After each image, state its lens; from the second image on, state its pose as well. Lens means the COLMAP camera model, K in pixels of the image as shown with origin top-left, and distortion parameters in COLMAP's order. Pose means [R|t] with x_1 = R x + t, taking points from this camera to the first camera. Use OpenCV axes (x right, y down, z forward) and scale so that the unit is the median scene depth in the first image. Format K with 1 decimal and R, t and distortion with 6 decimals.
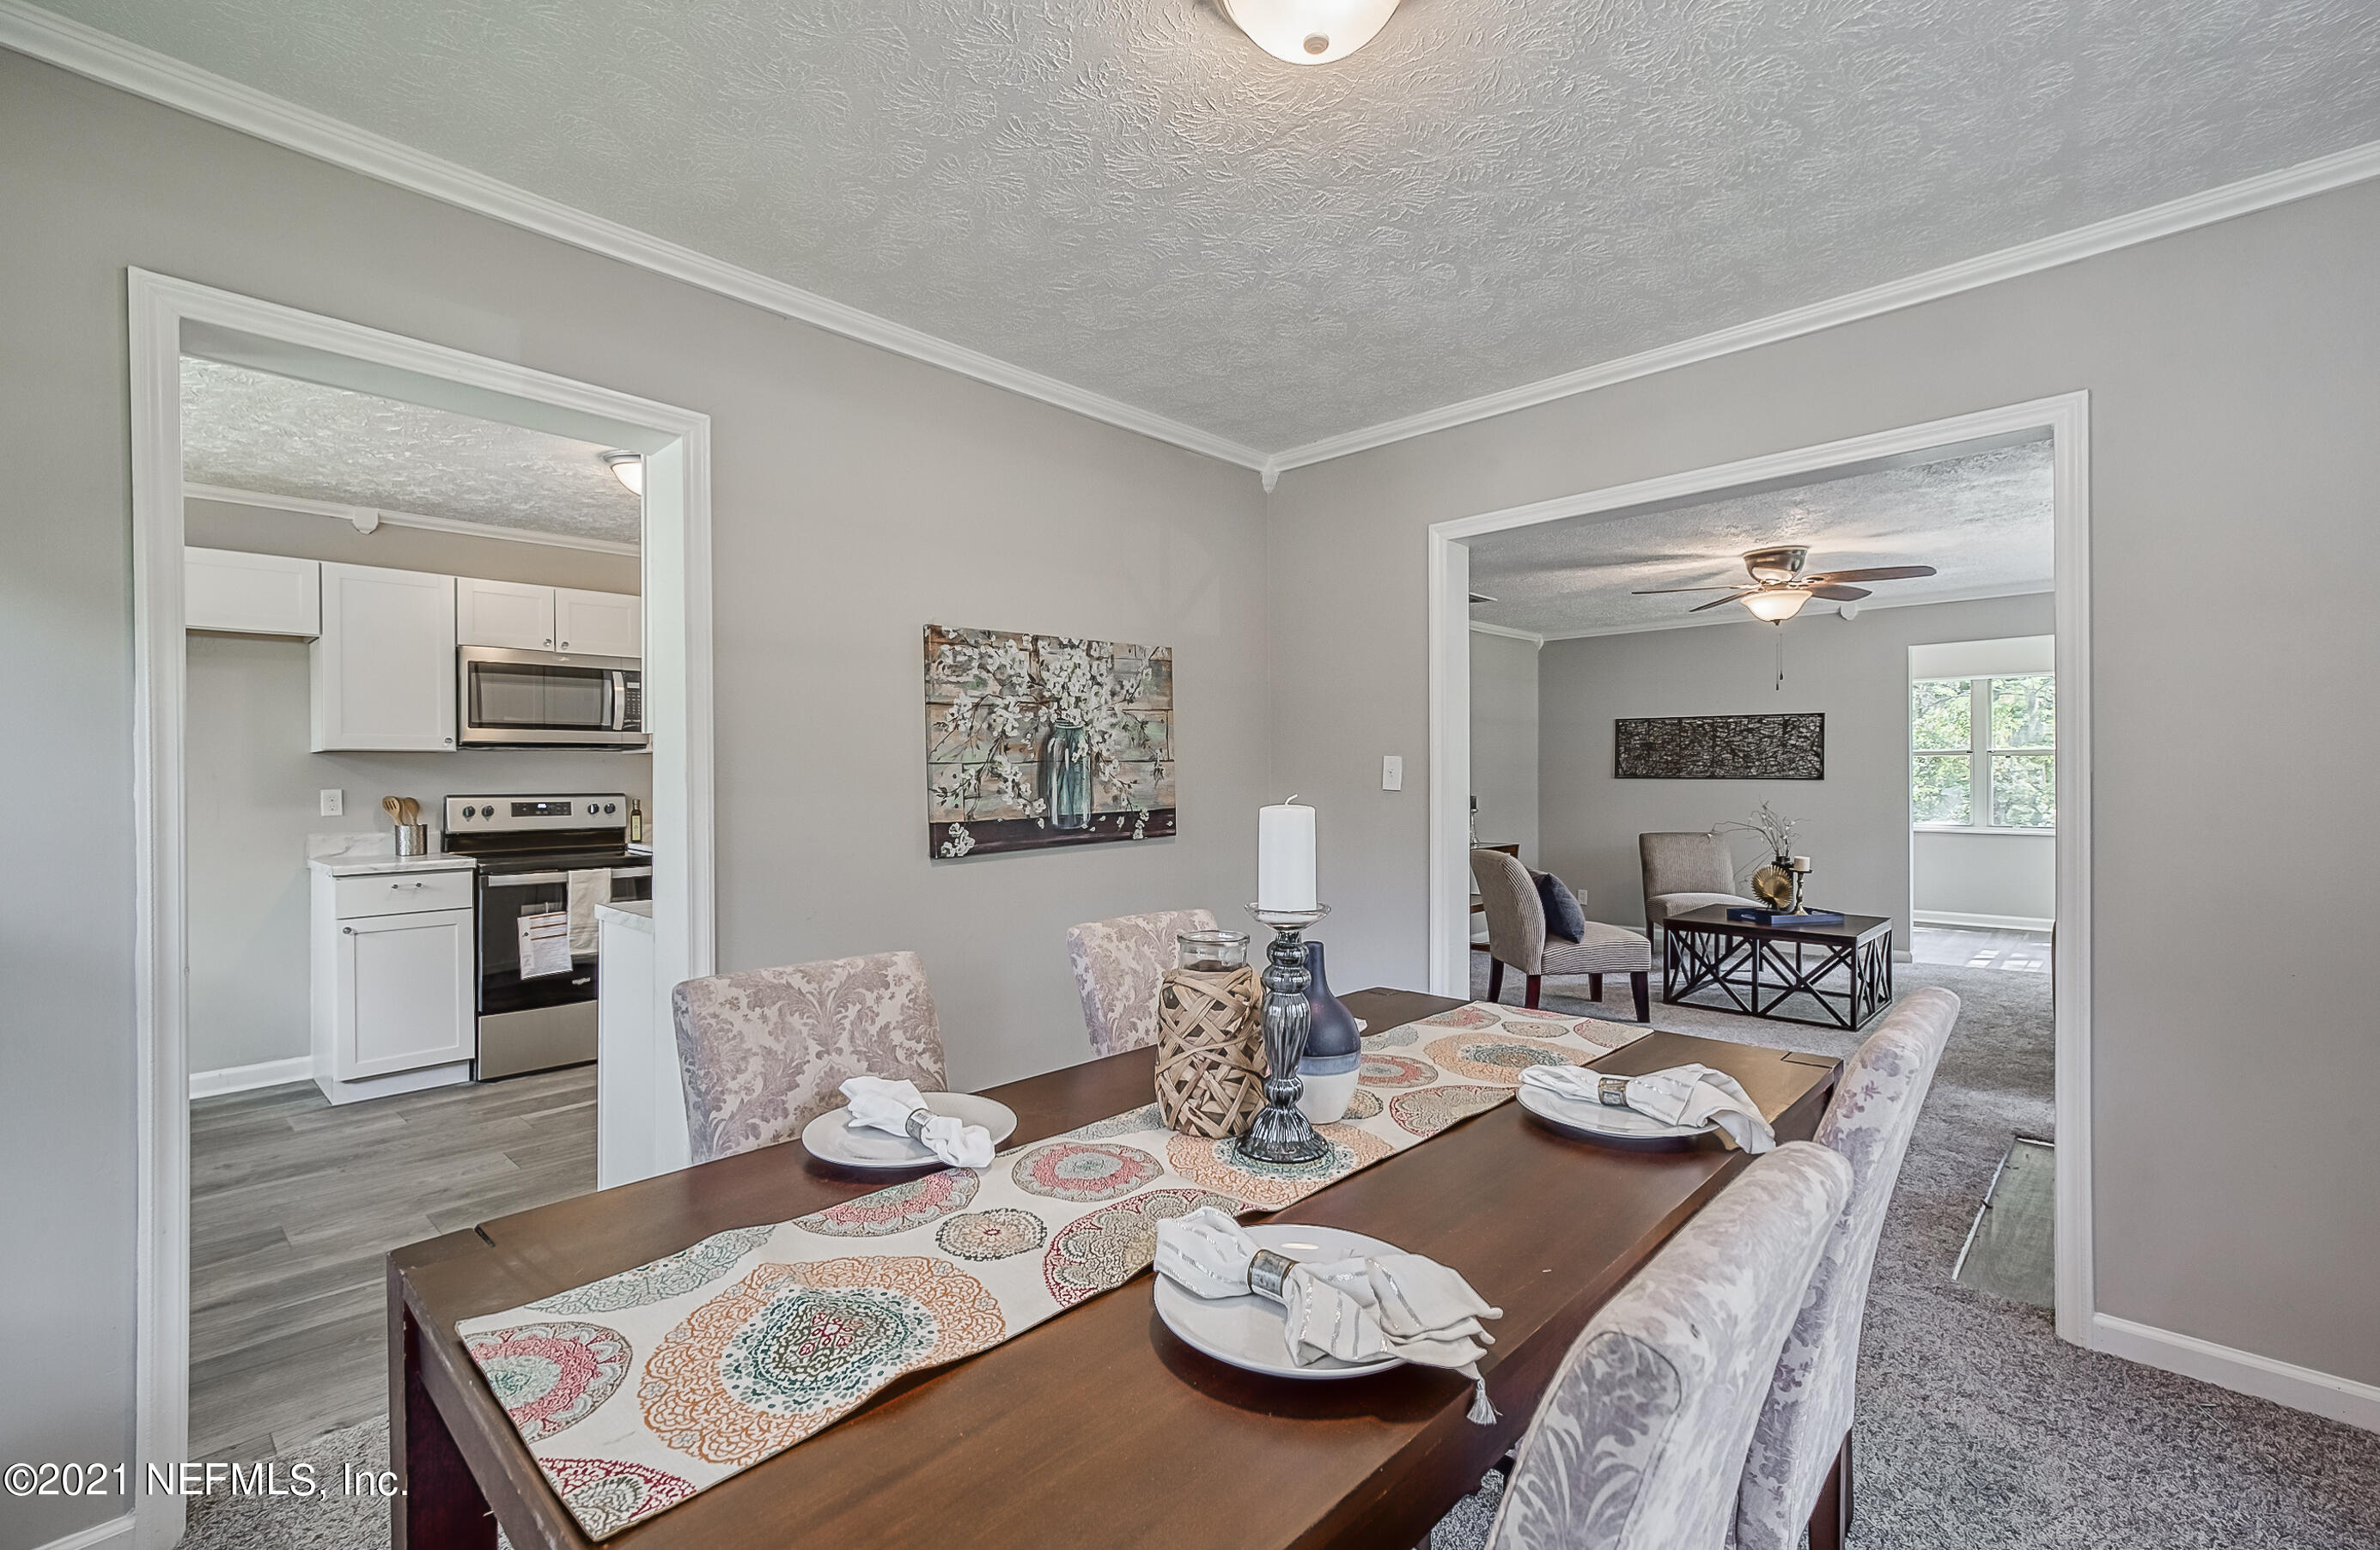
lens RADIAL K [[1048.7, 0, 1189.5], [0, 1048.7, 772.6], [0, 0, 1]] dist [0.000630, 0.003297]
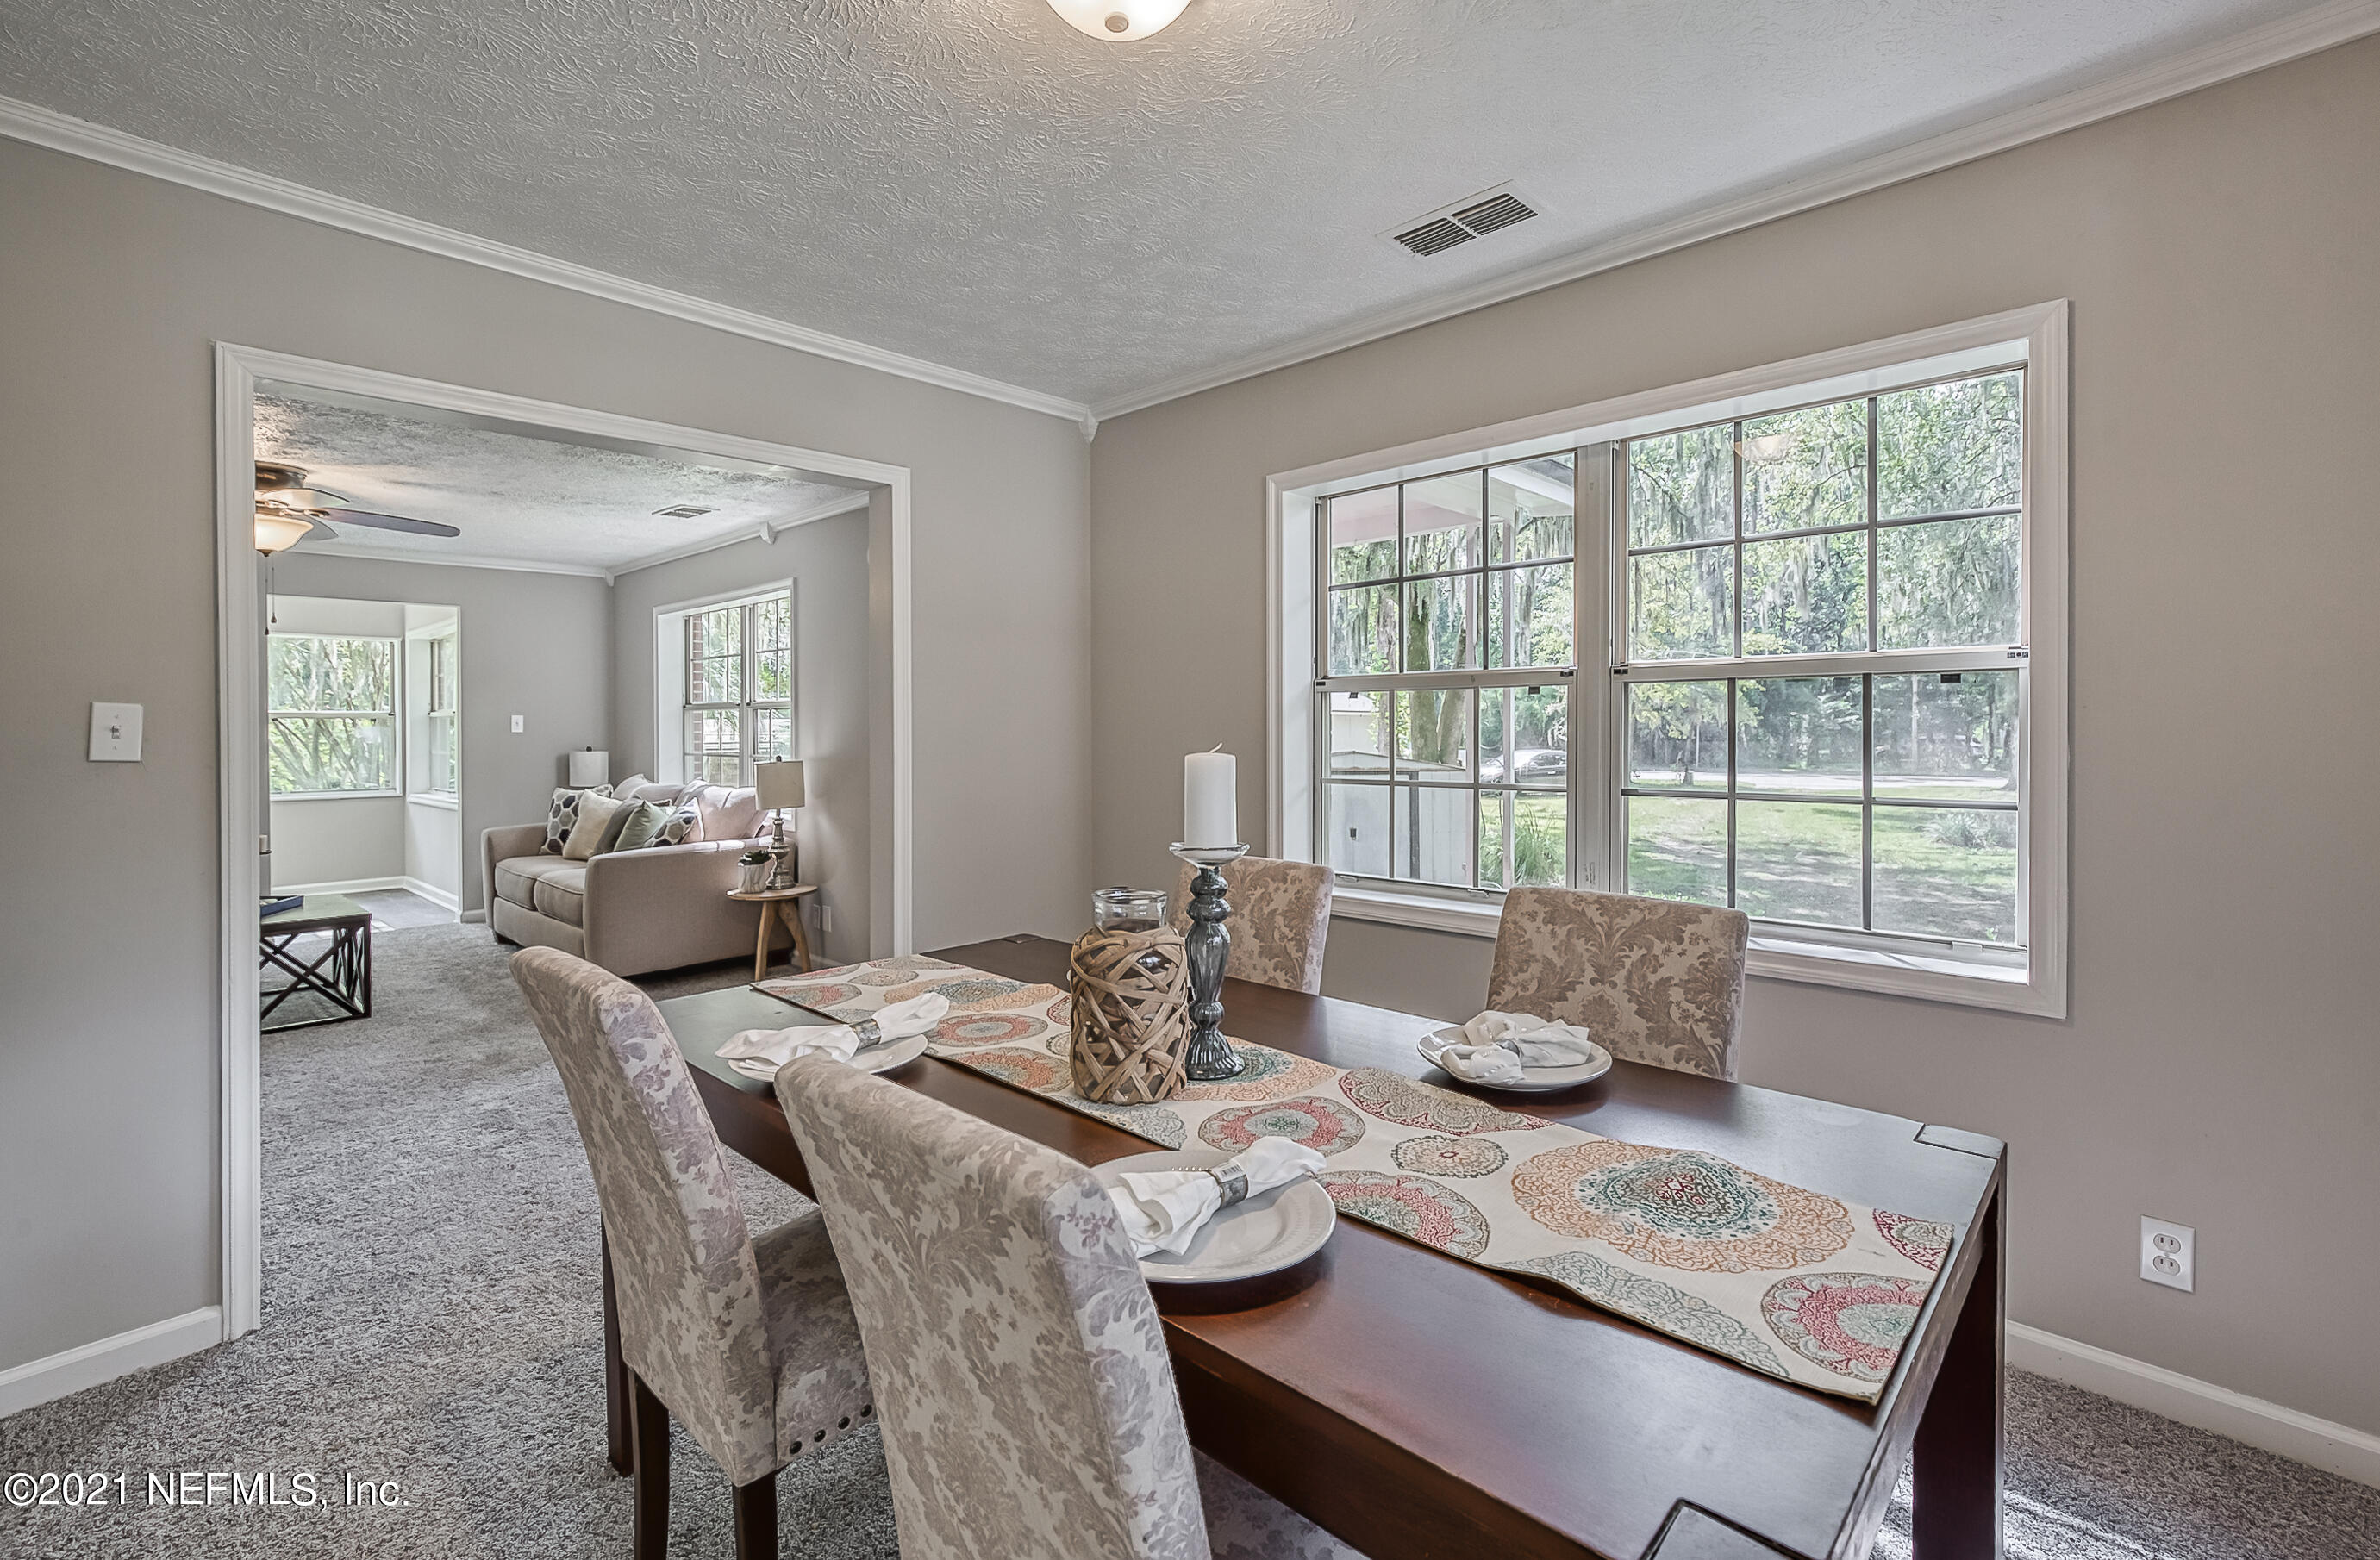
lens RADIAL K [[1048.7, 0, 1189.0], [0, 1048.7, 734.1], [0, 0, 1]] dist [0.000630, 0.003297]
pose [[0.003761, -0.000331, 0.999993, -0.939096], [0.005095, 0.999987, 0.000312, 0.011516], [-0.999980, 0.005094, 0.003762, 0.949161]]
